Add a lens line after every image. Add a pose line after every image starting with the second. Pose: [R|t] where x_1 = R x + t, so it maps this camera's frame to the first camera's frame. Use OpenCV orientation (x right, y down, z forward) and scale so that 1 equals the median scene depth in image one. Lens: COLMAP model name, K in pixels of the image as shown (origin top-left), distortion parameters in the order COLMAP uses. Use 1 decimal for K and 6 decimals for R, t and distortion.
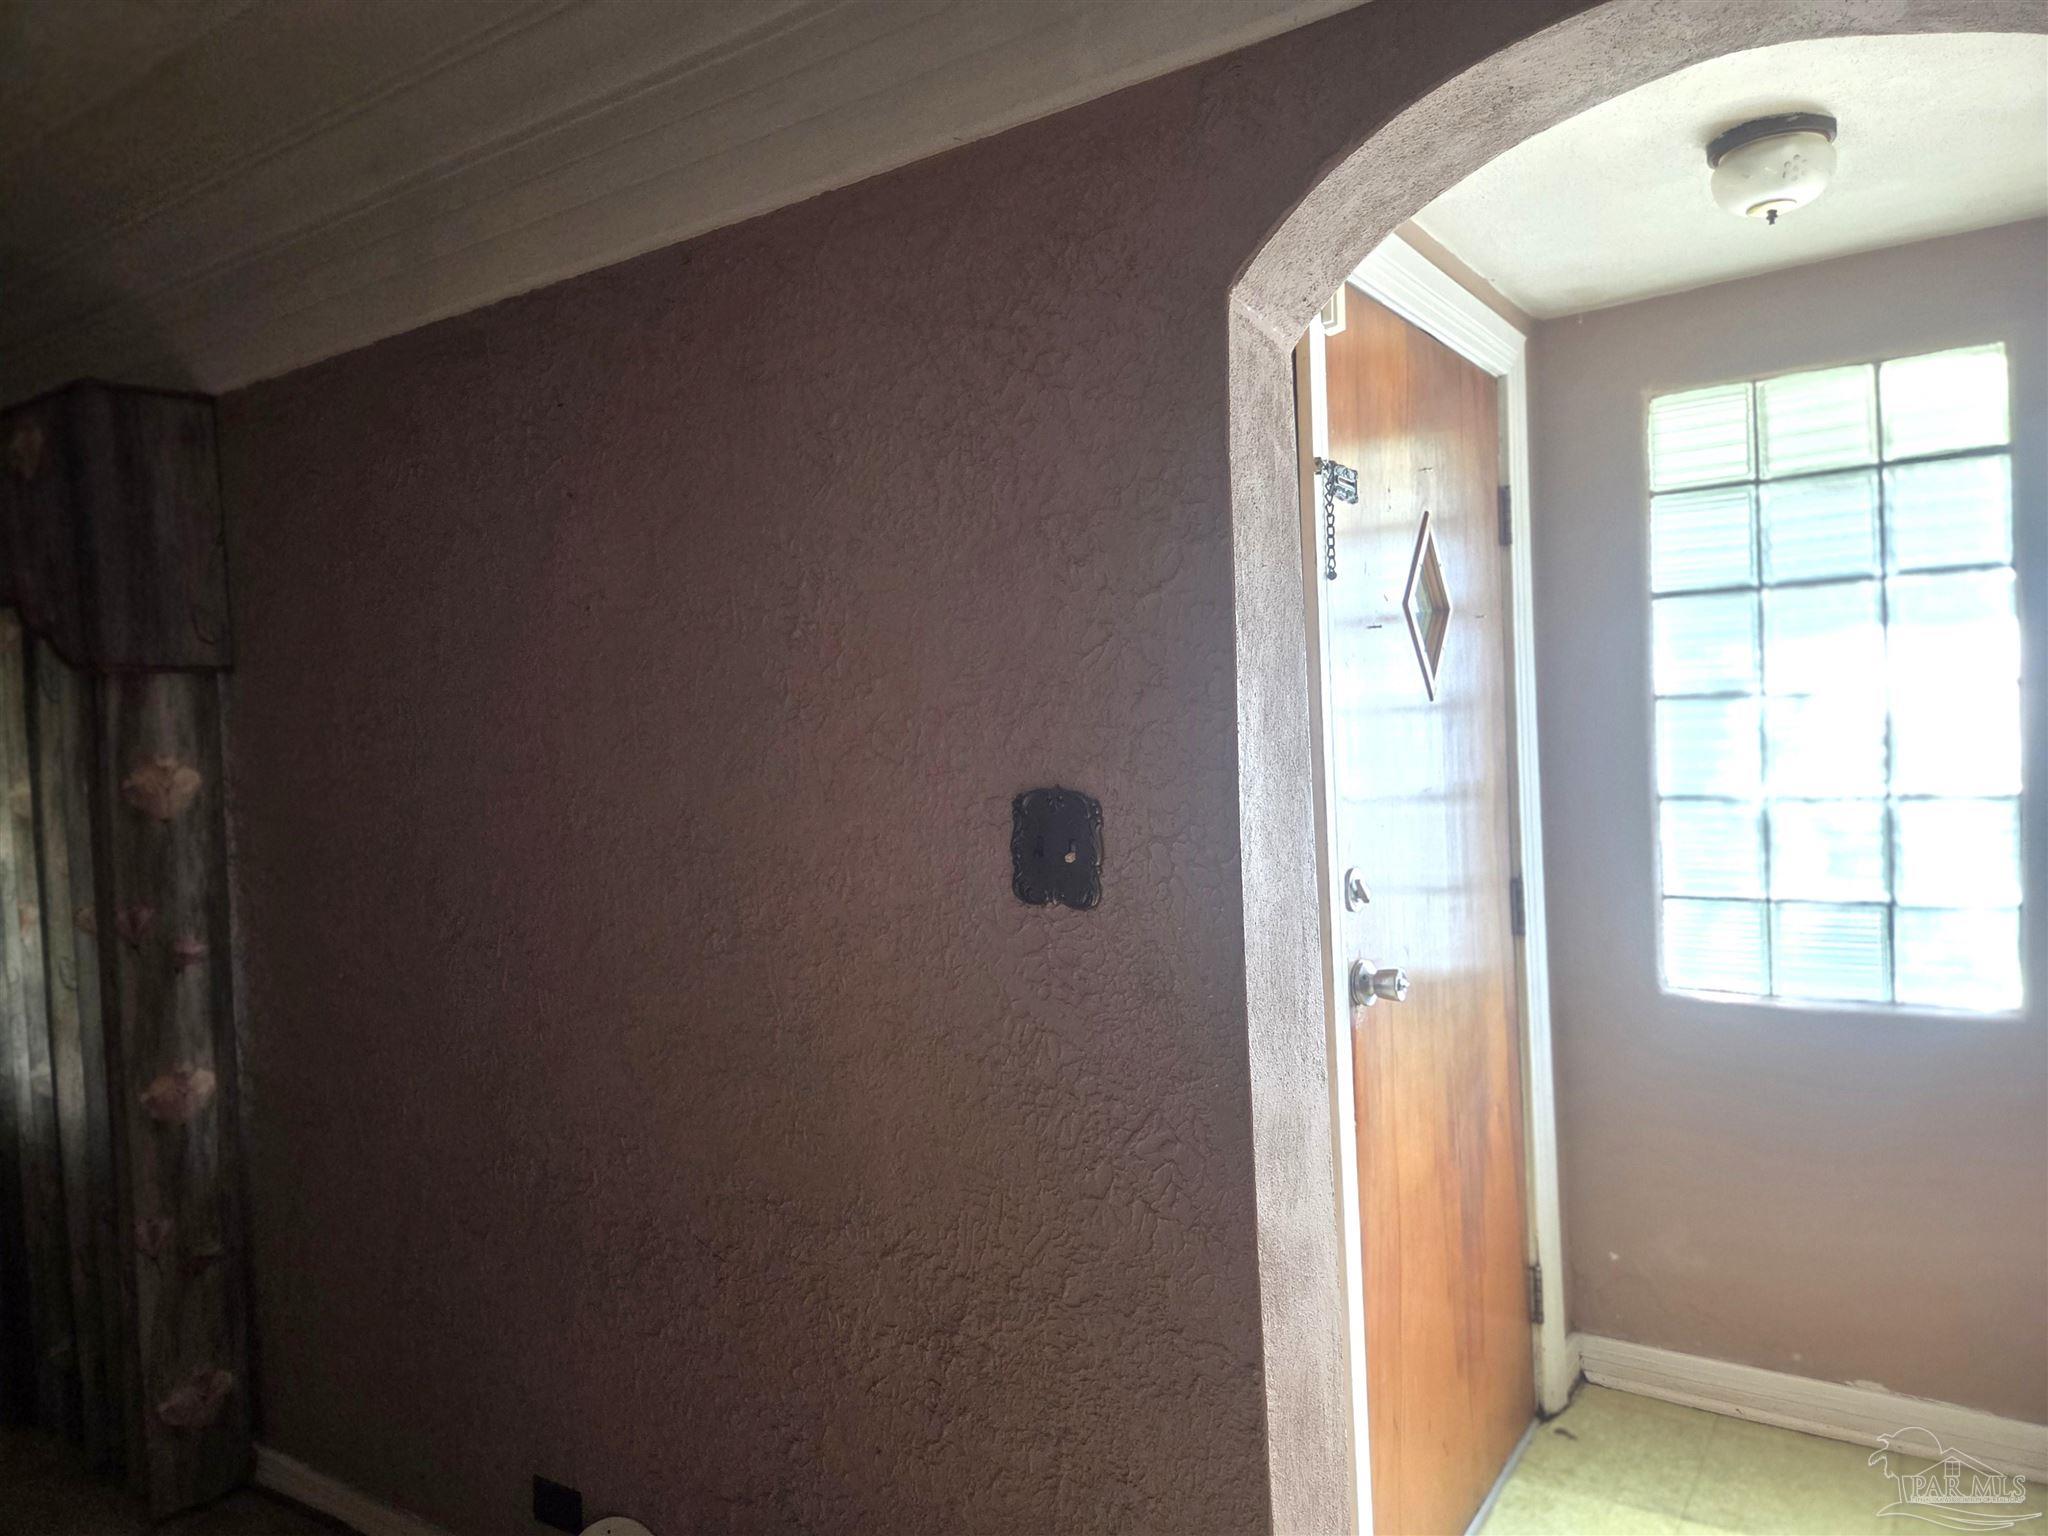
lens RADIAL K [[1384.4, 0, 1024.3], [0, 1384.4, 764.4], [0, 0, 1]] dist [0.065282, -0.053957]
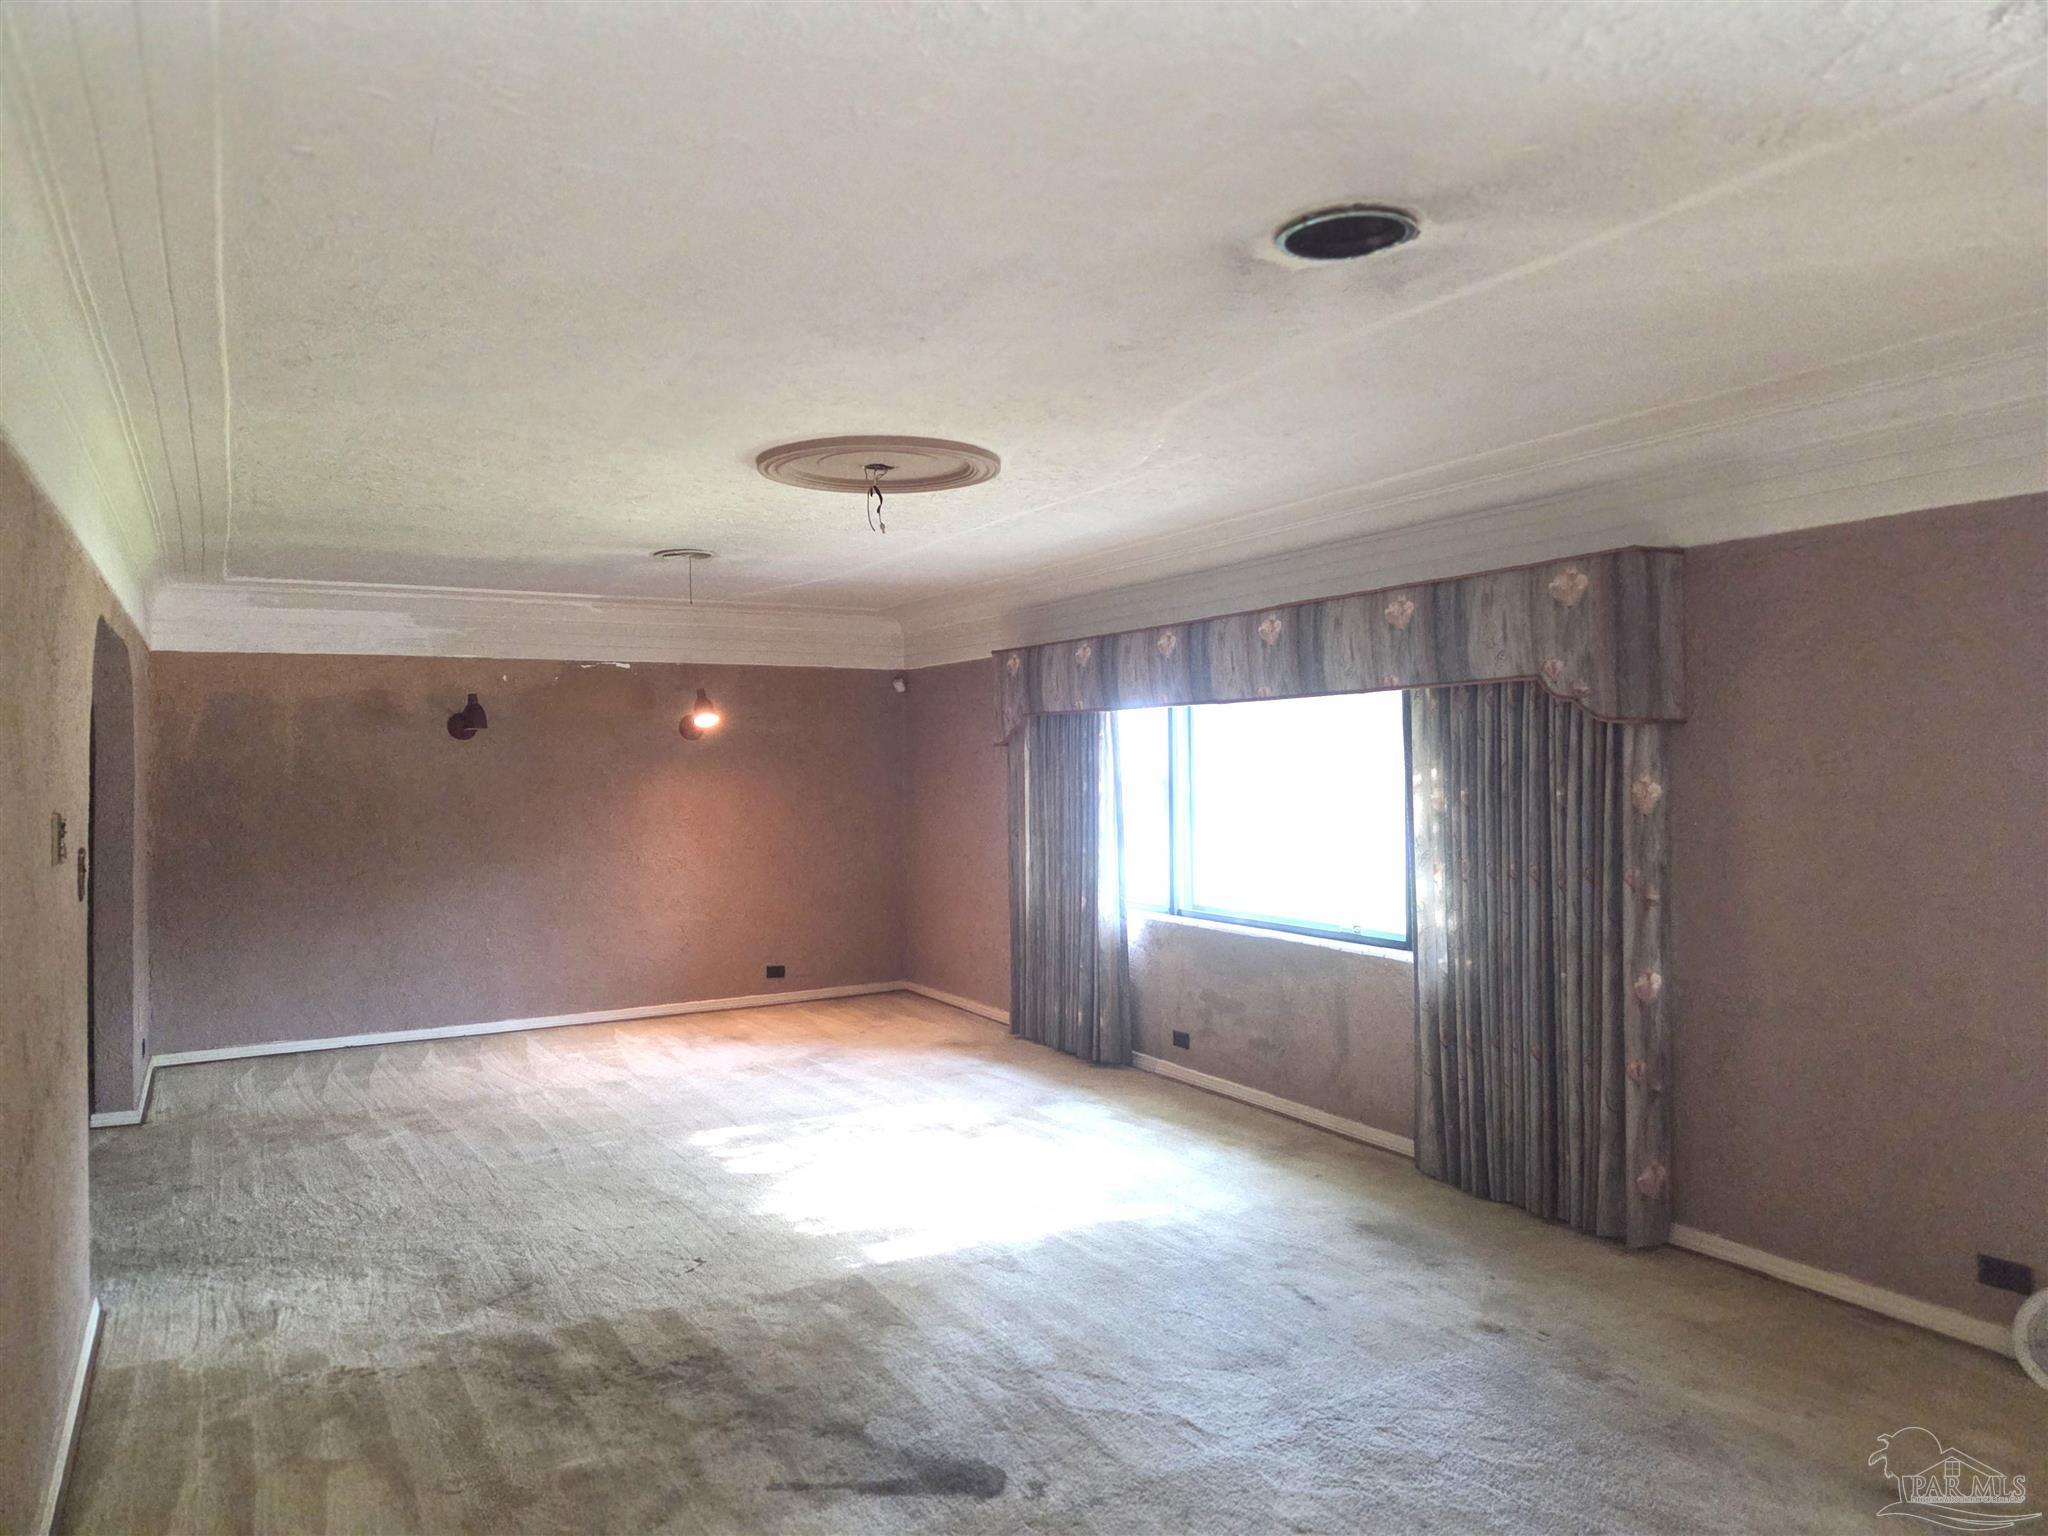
lens RADIAL K [[1384.4, 0, 1024.8], [0, 1384.4, 761.1], [0, 0, 1]] dist [0.065282, -0.053957]
pose [[0.890581, 0.037183, -0.453302, -0.513585], [-0.048735, 0.998716, -0.013825, 0.034941], [0.452206, 0.034404, 0.891250, -0.740020]]
